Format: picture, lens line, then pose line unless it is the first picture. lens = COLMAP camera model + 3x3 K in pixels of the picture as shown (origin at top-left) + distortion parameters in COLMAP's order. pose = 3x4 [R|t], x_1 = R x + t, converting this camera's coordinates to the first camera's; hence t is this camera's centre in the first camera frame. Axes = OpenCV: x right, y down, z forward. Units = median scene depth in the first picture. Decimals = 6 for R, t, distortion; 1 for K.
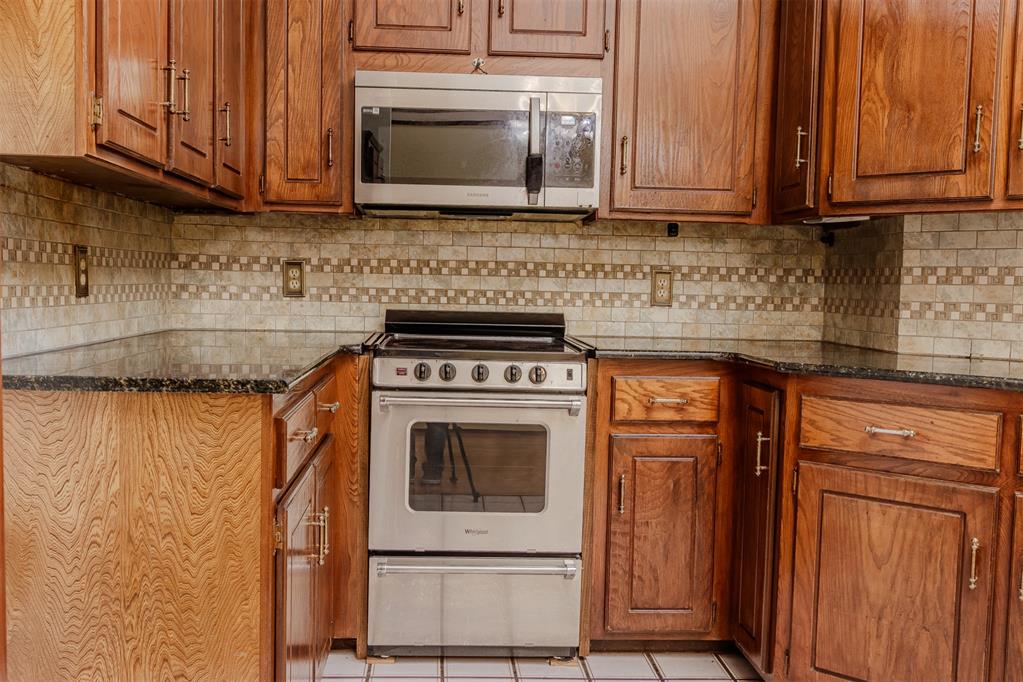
lens RADIAL K [[983.9, 0, 497.1], [0, 983.9, 352.5], [0, 0, 1]] dist [0.009153, -0.002210]
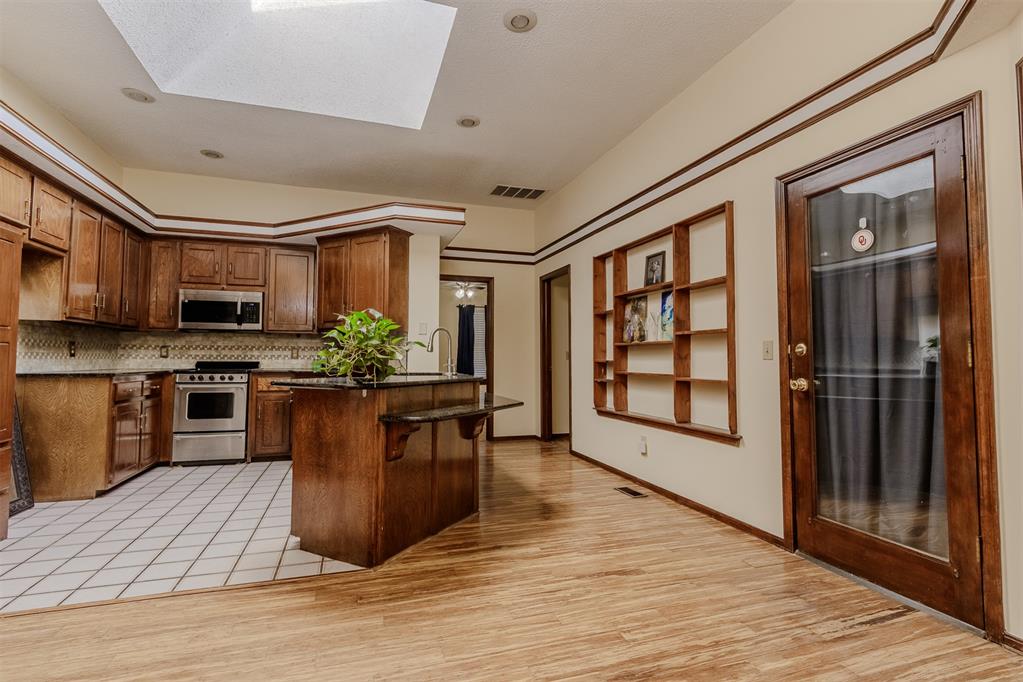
lens RADIAL K [[478.2, 0, 502.6], [0, 478.2, 337.4], [0, 0, 1]] dist [0.002783, 0.000500]
pose [[0.970085, -0.005891, 0.242695, 0.512427], [0.033604, 0.993340, -0.110210, 0.090530], [-0.240430, 0.115068, 0.963822, -0.794364]]
